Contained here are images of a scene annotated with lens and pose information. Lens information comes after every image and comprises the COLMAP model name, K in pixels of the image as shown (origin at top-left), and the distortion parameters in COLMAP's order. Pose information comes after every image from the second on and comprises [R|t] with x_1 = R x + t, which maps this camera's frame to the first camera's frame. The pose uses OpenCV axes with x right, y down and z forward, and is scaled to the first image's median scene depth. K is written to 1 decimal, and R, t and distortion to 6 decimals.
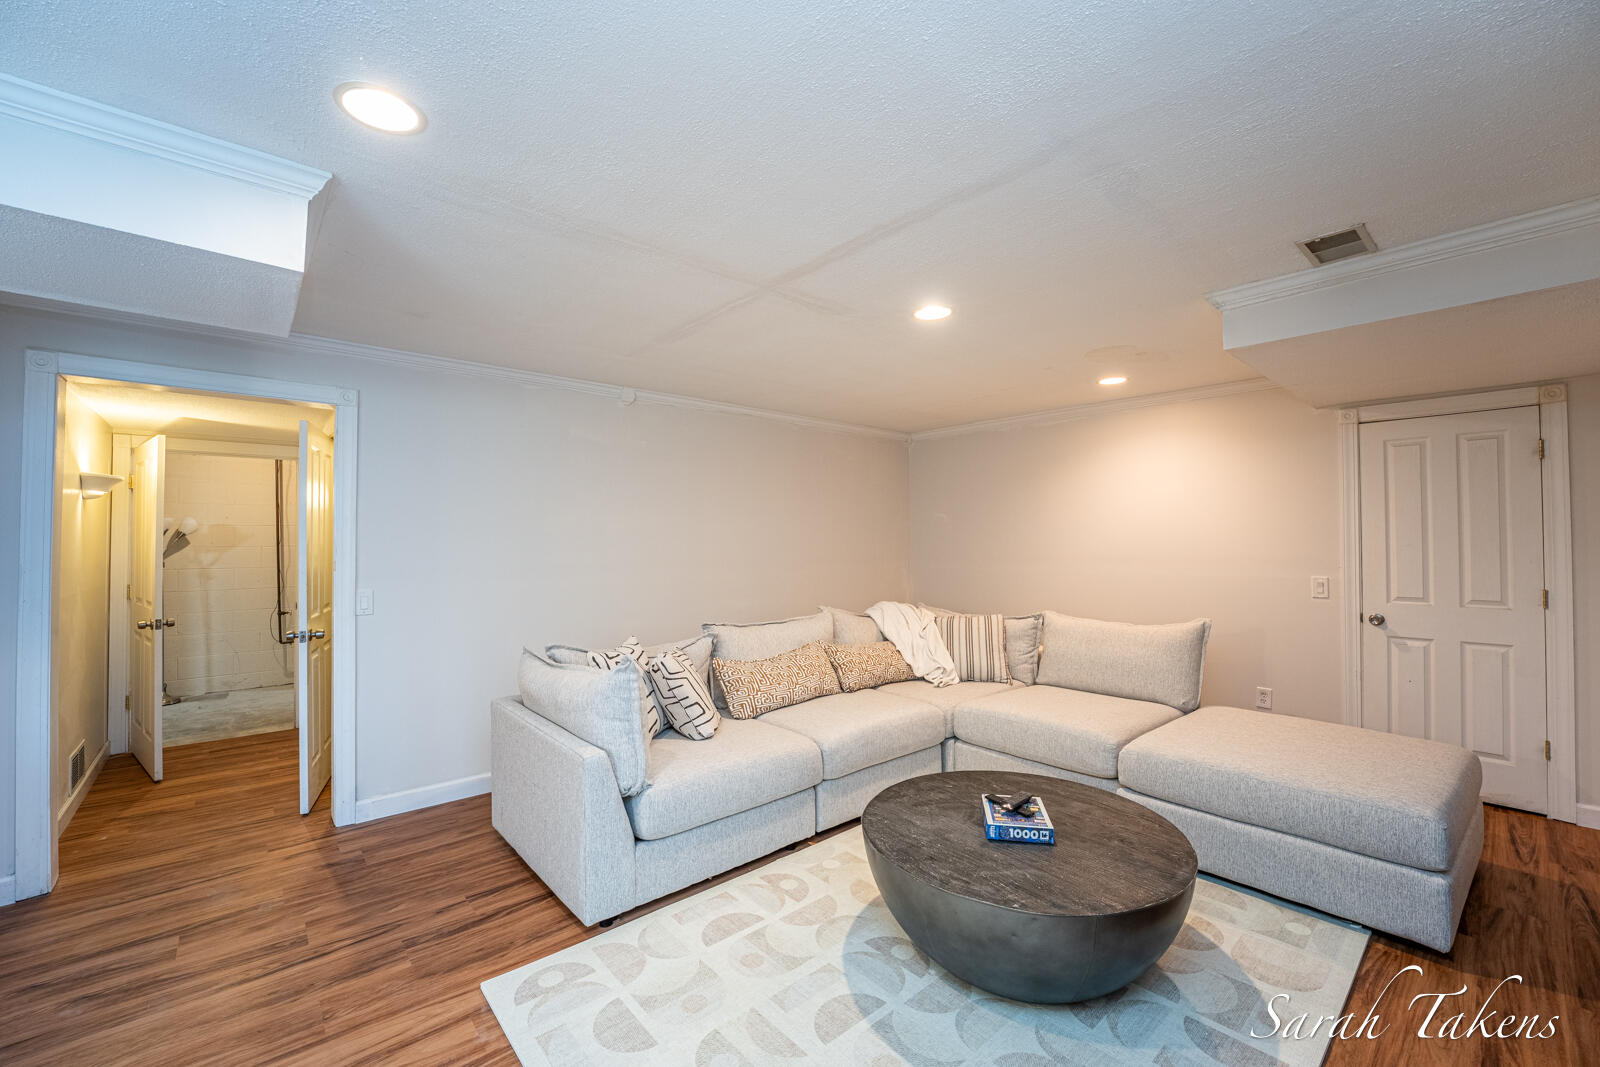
lens RADIAL K [[650.3, 0, 797.0], [0, 650.3, 533.7], [0, 0, 1]] dist [-0.027483, 0.000034]
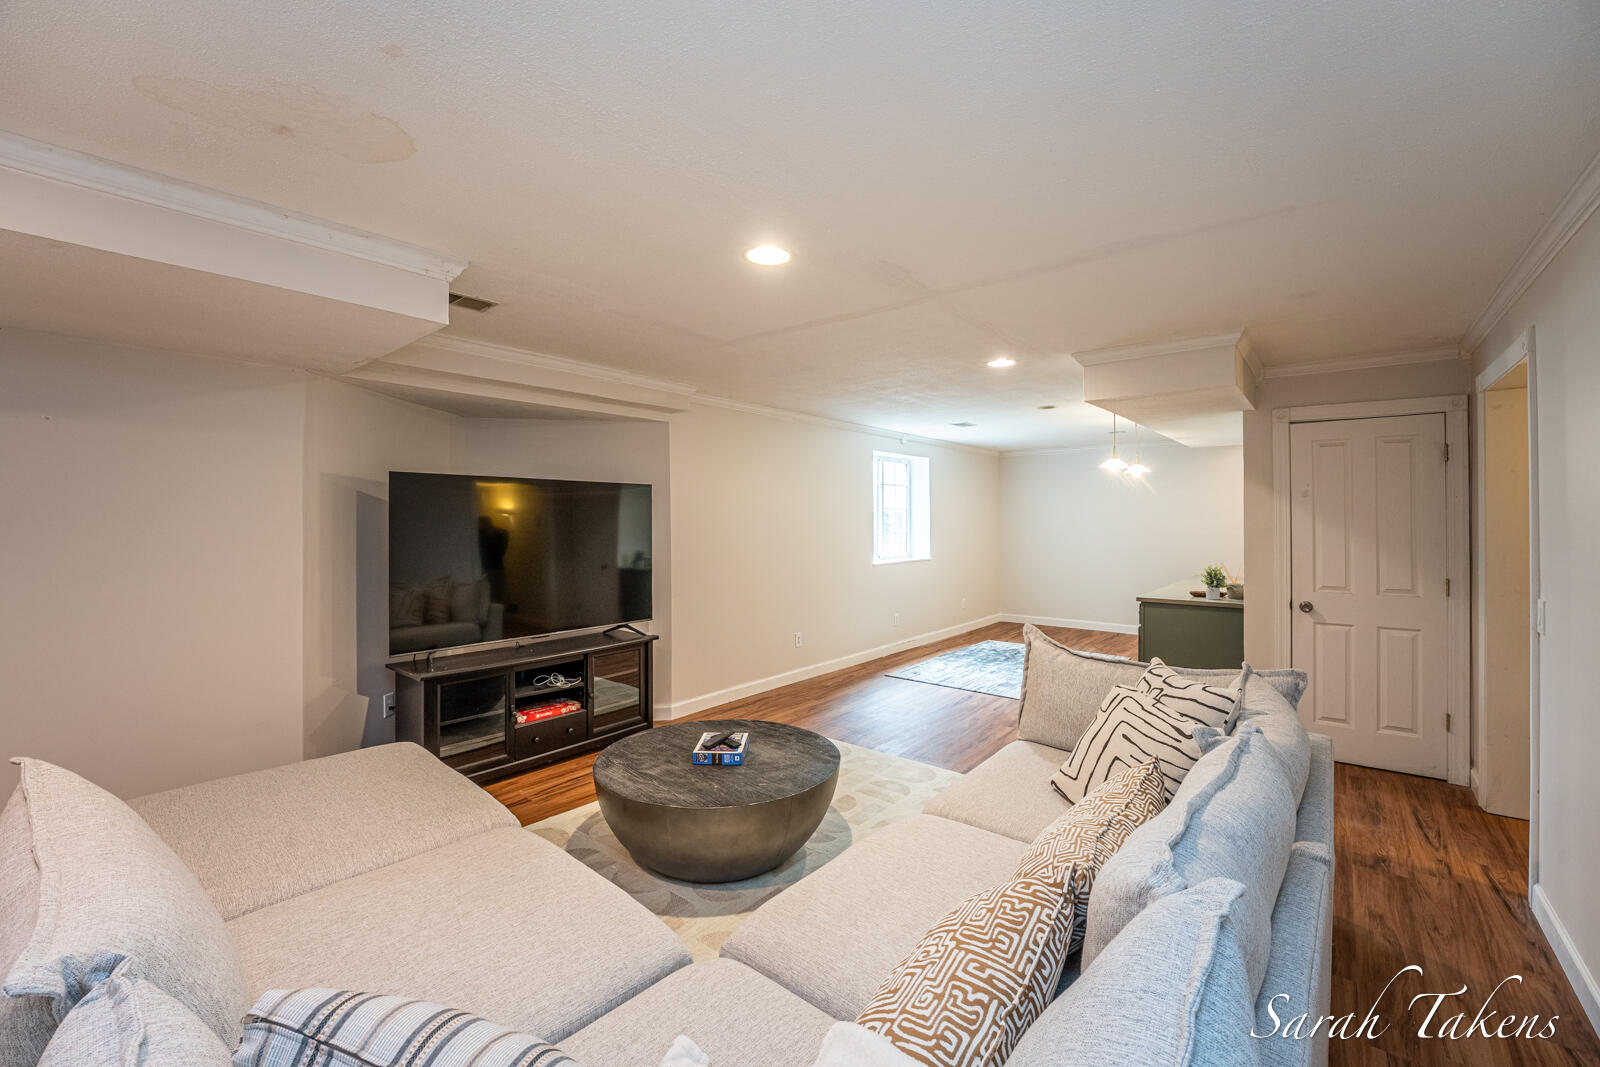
lens RADIAL K [[650.3, 0, 801.6], [0, 650.3, 525.6], [0, 0, 1]] dist [-0.027483, 0.000034]
pose [[-0.987312, 0.008958, -0.158536, 0.350867], [0.010296, 0.999918, -0.007619, 0.003304], [0.158455, -0.009155, -0.987324, 2.117321]]
